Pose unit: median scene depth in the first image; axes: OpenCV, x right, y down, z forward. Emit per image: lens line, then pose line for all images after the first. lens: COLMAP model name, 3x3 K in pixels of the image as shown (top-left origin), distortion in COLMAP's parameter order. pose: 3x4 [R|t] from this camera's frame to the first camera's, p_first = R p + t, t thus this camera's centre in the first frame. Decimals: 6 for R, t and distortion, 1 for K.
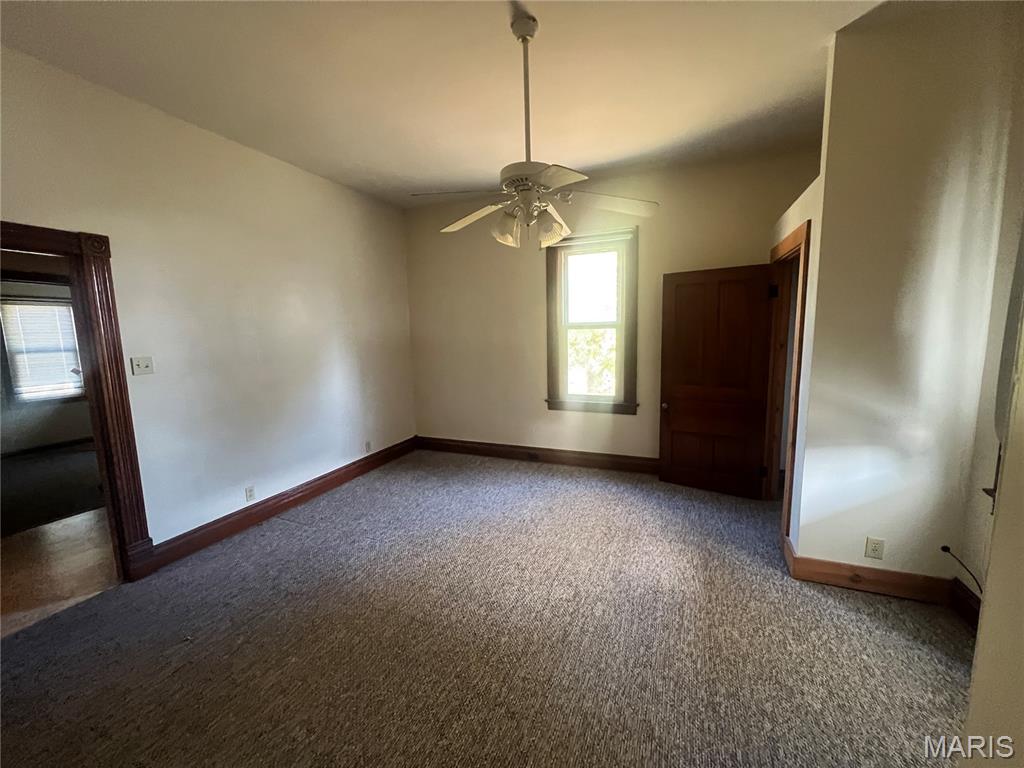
lens RADIAL K [[409.0, 0, 508.0], [0, 409.0, 382.2], [0, 0, 1]] dist [0.000214, 0.000304]
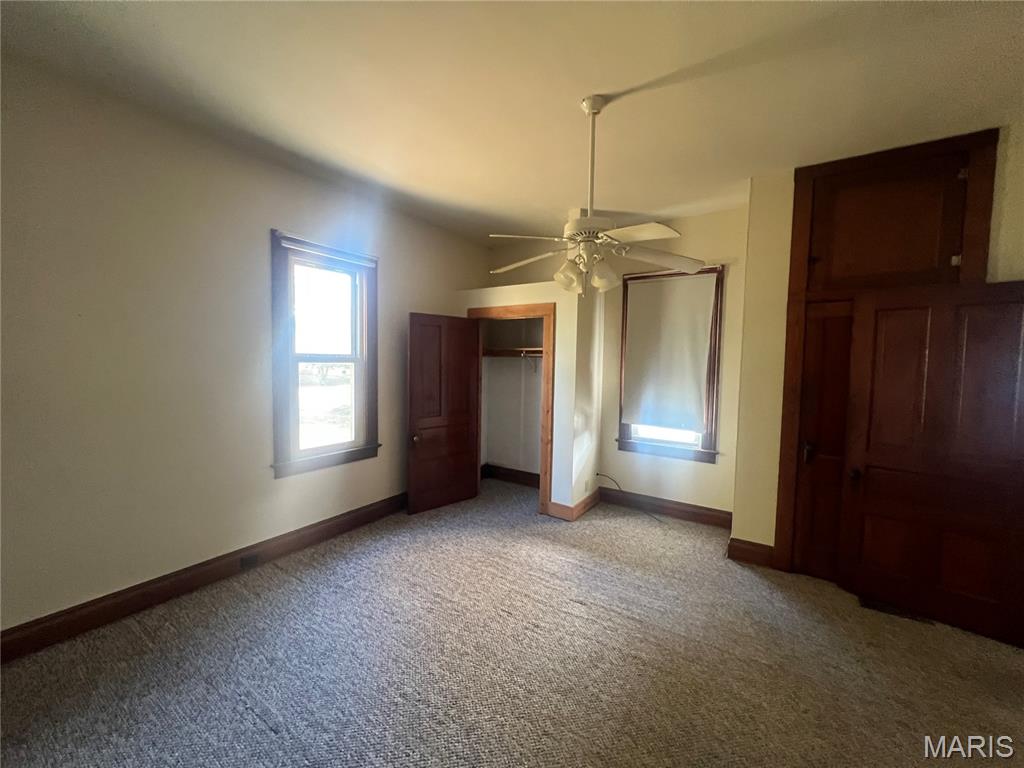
lens RADIAL K [[409.0, 0, 508.9], [0, 409.0, 386.1], [0, 0, 1]] dist [0.000214, 0.000304]
pose [[0.178664, -0.037199, 0.983207, -0.569412], [0.102768, 0.994525, 0.018952, -0.068974], [-0.978528, 0.097656, 0.181509, 0.556770]]
